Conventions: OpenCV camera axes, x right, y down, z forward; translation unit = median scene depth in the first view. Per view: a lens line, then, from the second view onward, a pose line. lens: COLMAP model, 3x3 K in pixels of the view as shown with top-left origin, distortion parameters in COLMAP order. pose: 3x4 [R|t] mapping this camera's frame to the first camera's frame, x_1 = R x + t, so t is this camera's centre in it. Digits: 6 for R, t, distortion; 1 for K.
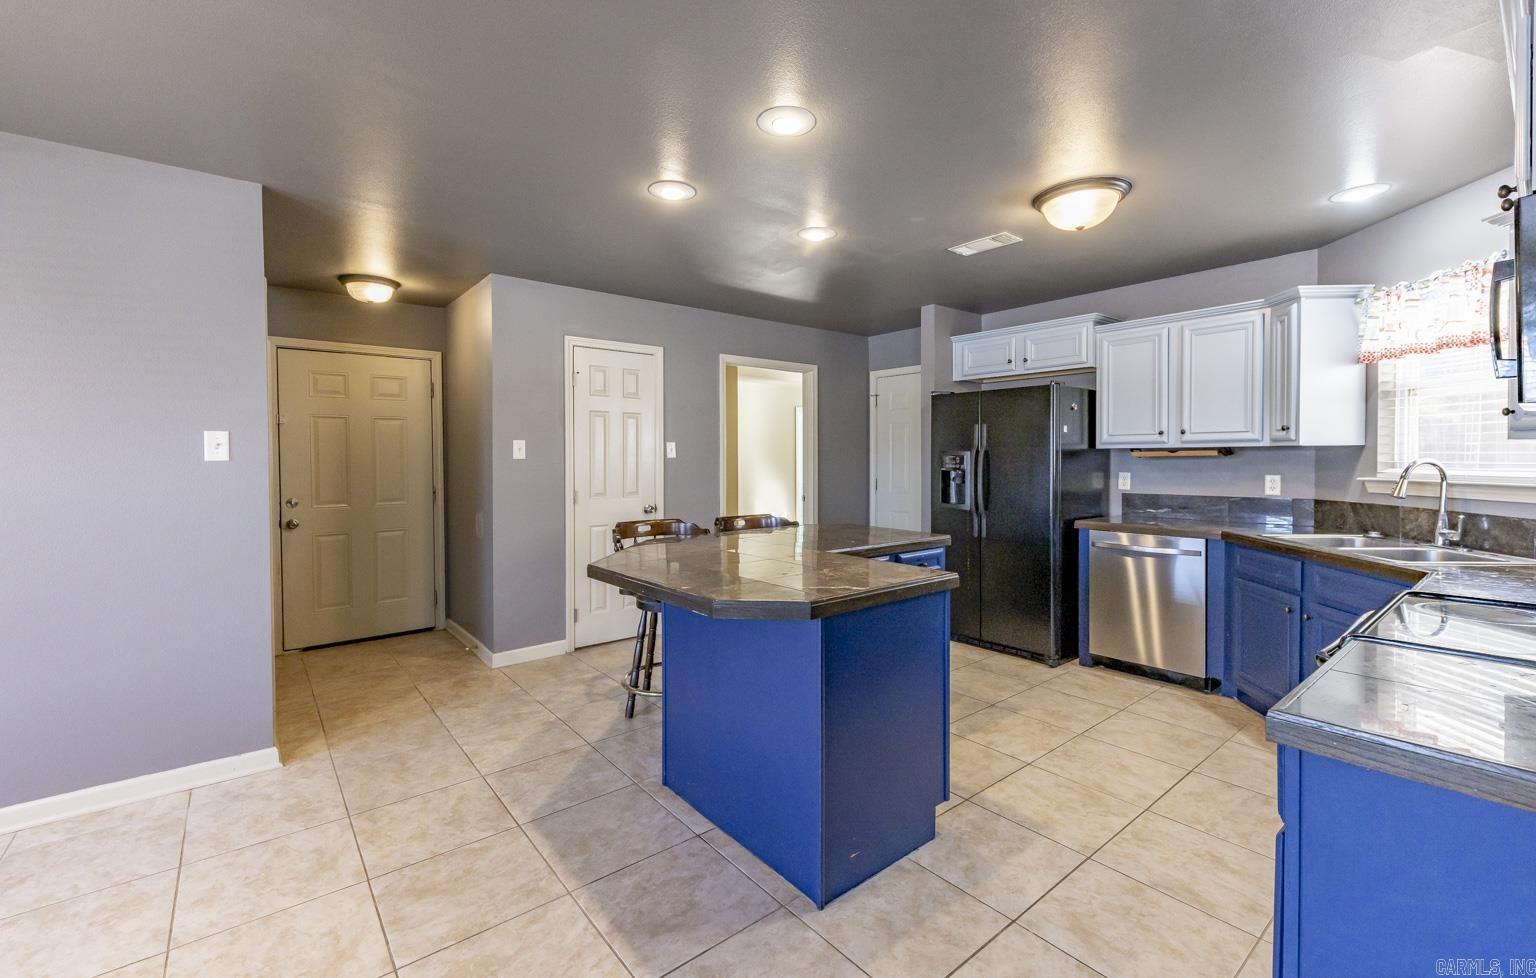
lens RADIAL K [[644.8, 0, 770.1], [0, 644.8, 468.2], [0, 0, 1]] dist [0.009445, -0.004395]
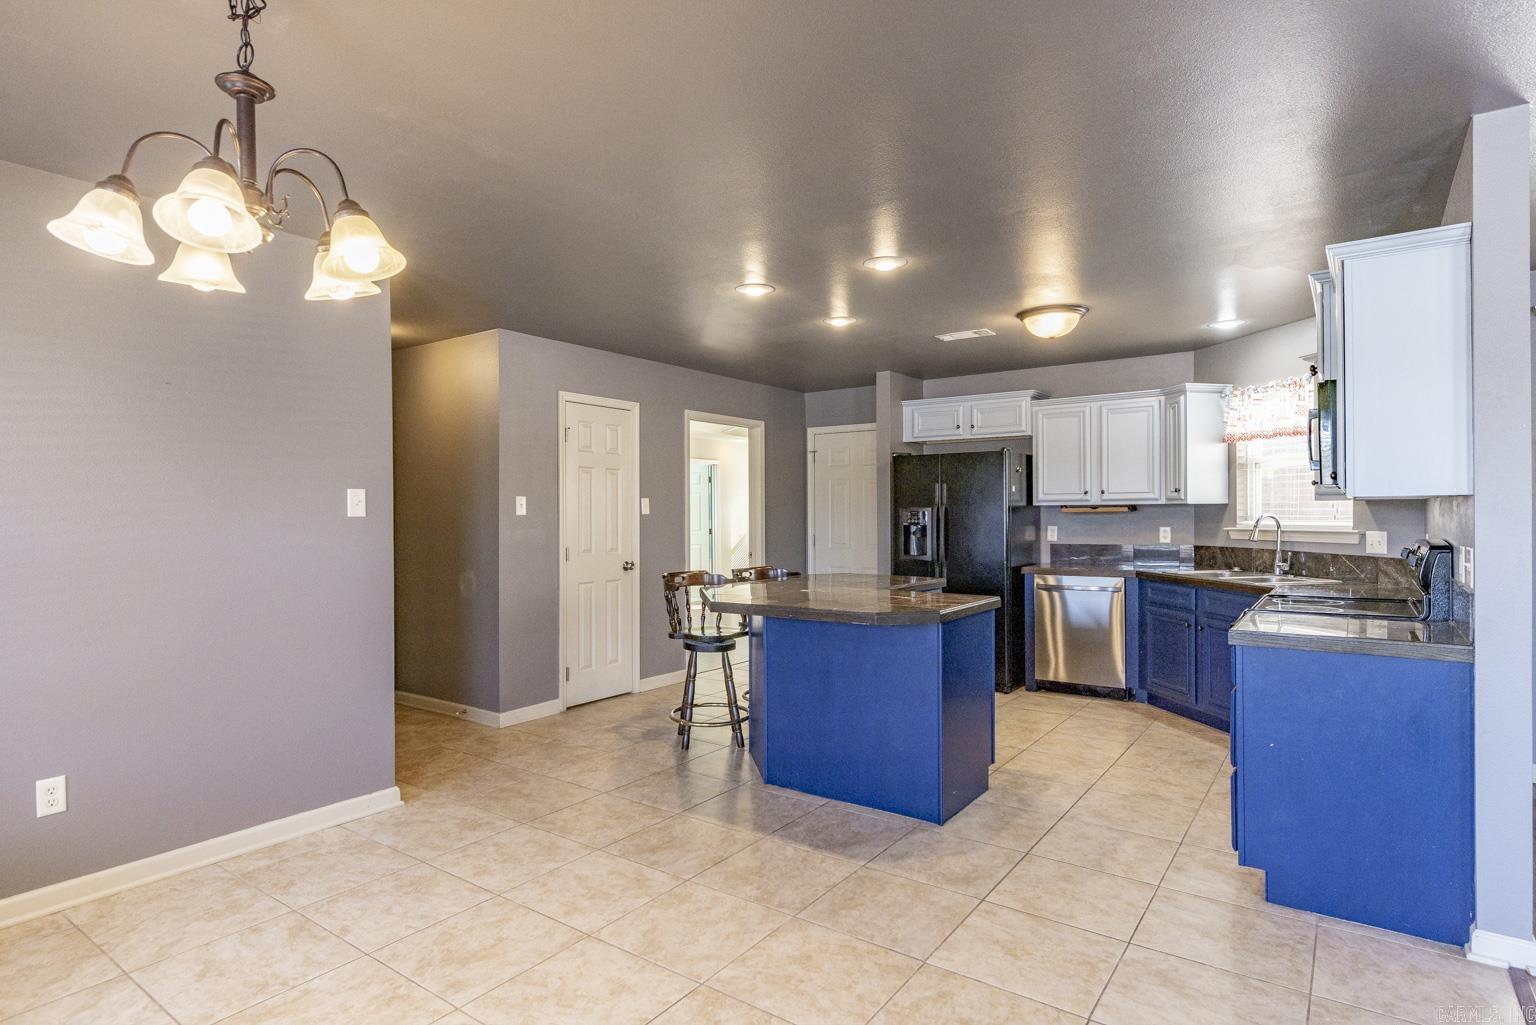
lens RADIAL K [[818.4, 0, 763.9], [0, 818.4, 513.7], [0, 0, 1]] dist [0.012965, -0.008501]
pose [[0.966097, -0.001251, 0.258176, -0.386783], [0.005837, 0.999838, -0.016997, 0.007441], [-0.258113, 0.017928, 0.965948, -0.337075]]
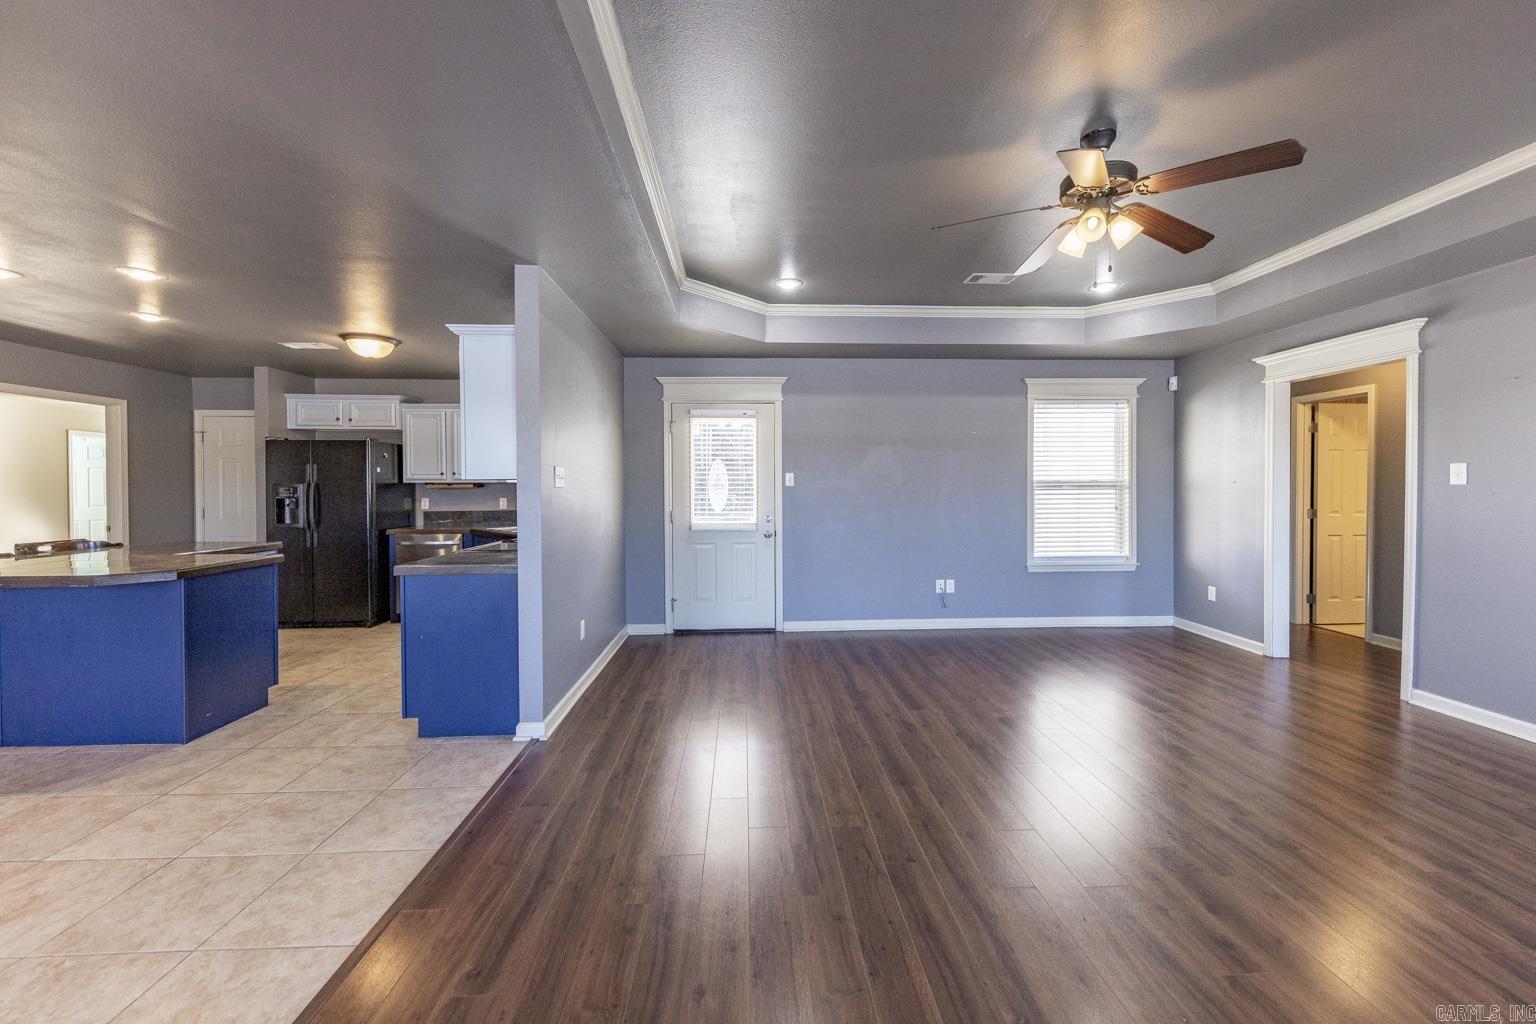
lens RADIAL K [[602.9, 0, 778.2], [0, 602.9, 493.6], [0, 0, 1]] dist [0.010262, -0.004905]
pose [[0.589287, -0.007712, 0.807887, -0.149770], [0.014022, 0.999901, -0.000683, 0.010115], [-0.807802, 0.011731, 0.589337, -0.644980]]
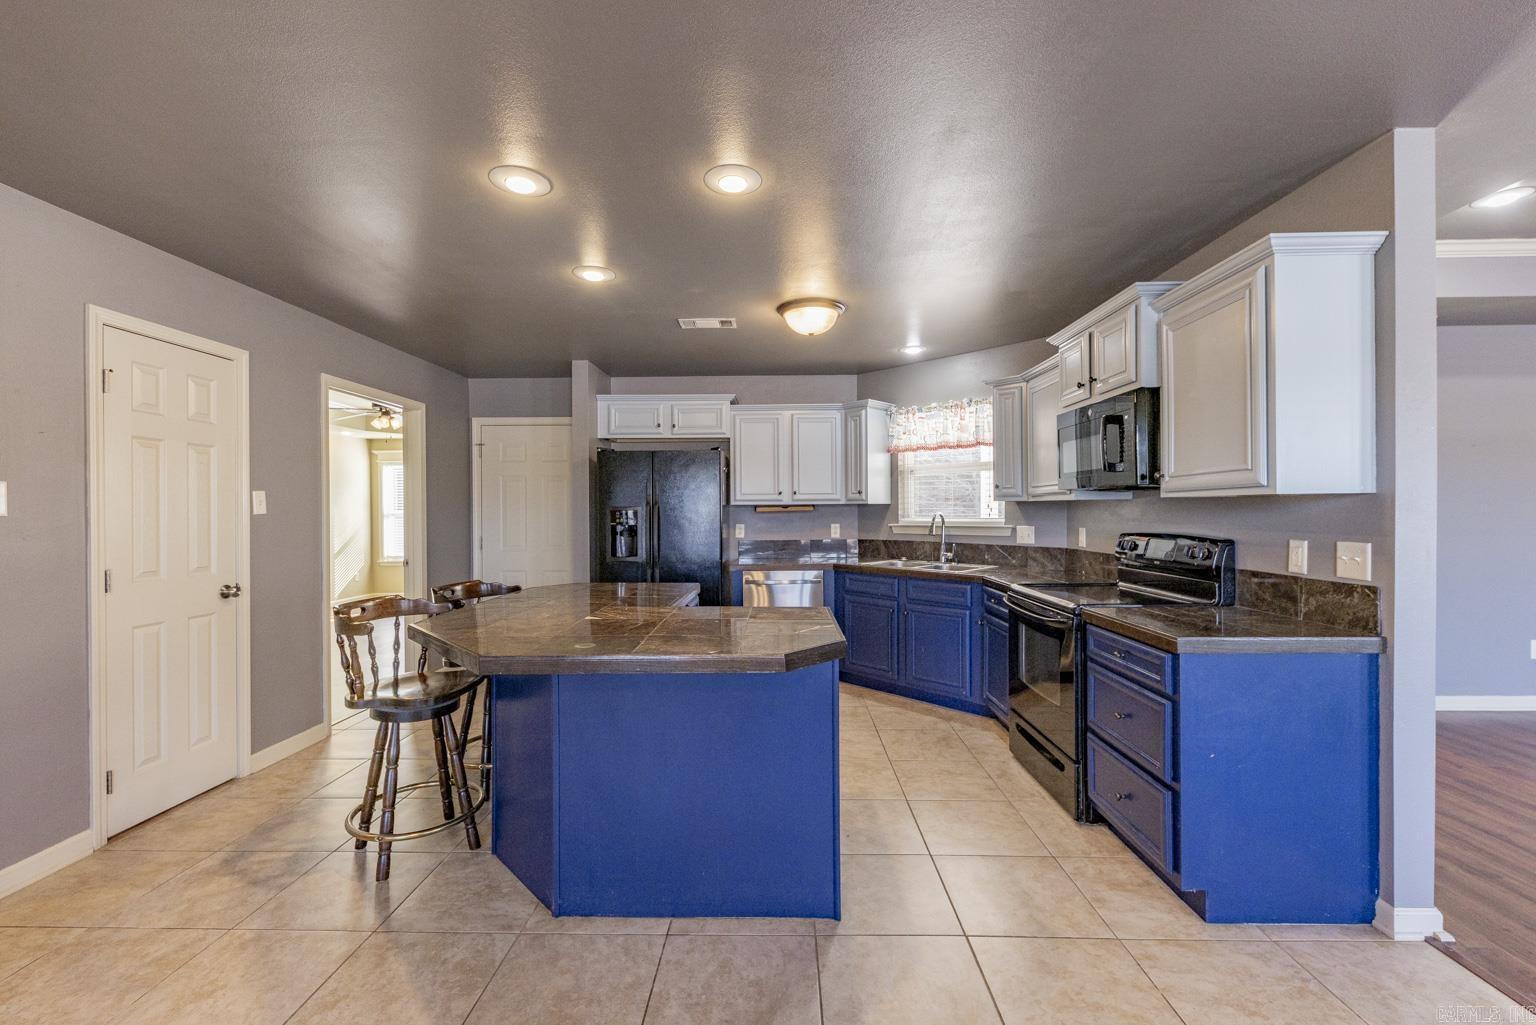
lens RADIAL K [[636.2, 0, 769.2], [0, 636.2, 514.6], [0, 0, 1]] dist [0.011566, -0.005332]
pose [[0.647312, -0.004317, 0.762213, -0.411291], [0.016365, 0.999832, -0.008234, -0.000941], [-0.762049, 0.017804, 0.647274, 0.186039]]
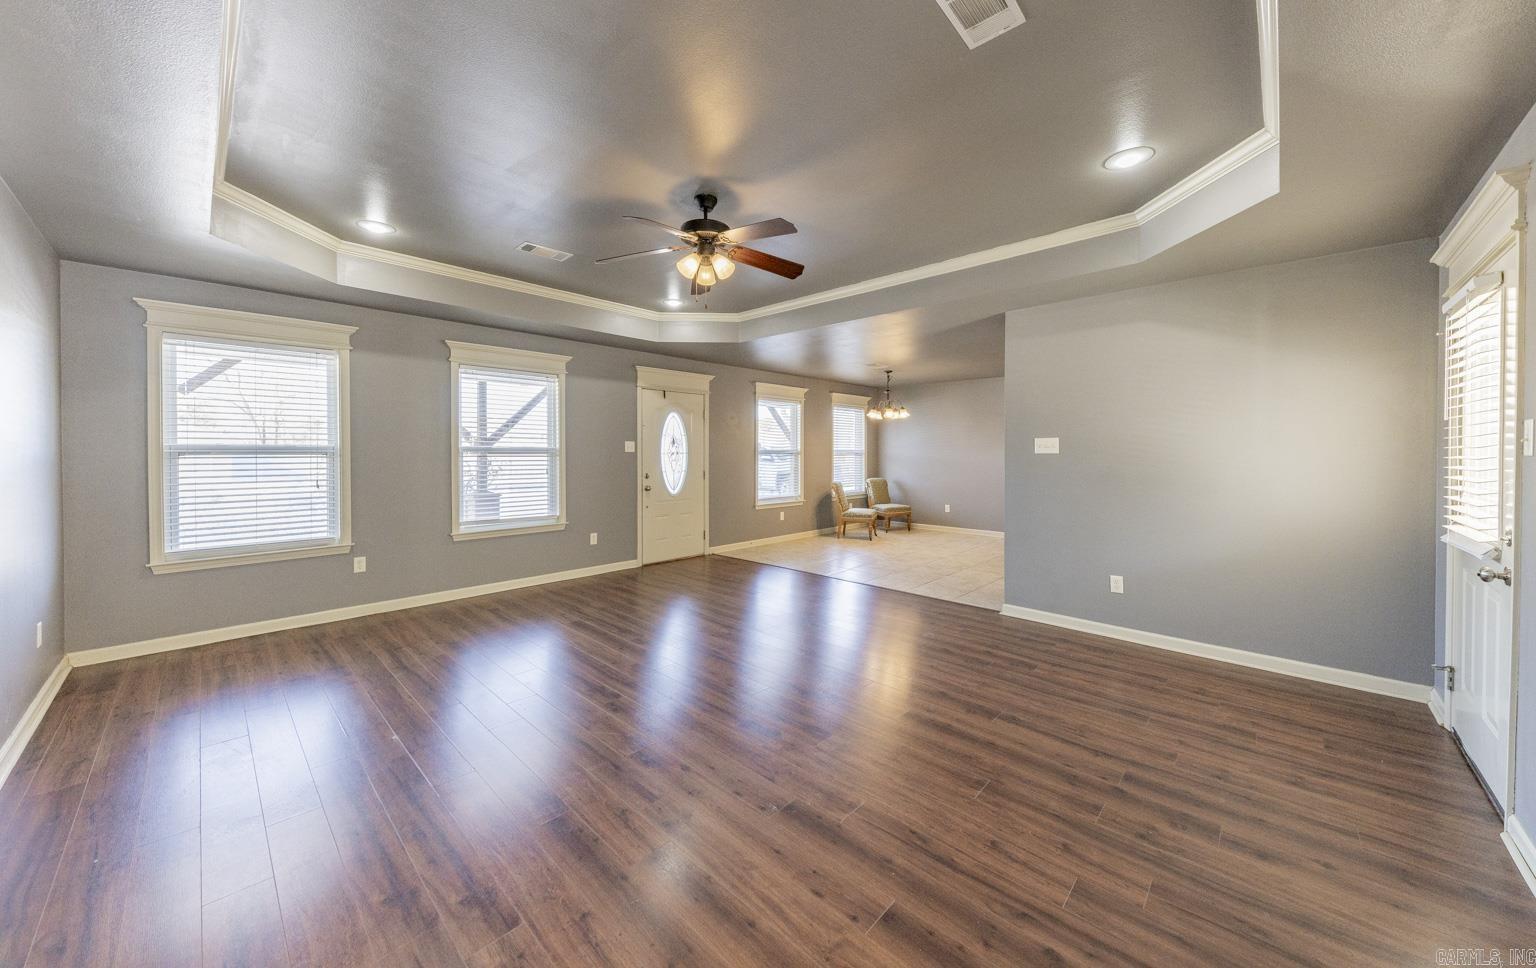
lens RADIAL K [[539.1, 0, 771.7], [0, 539.1, 460.8], [0, 0, 1]] dist [0.009156, -0.000899]
pose [[0.126642, 0.022917, -0.991684, 1.420914], [-0.020130, 0.999587, 0.020529, -0.001965], [0.991744, 0.017363, 0.127051, -0.537039]]
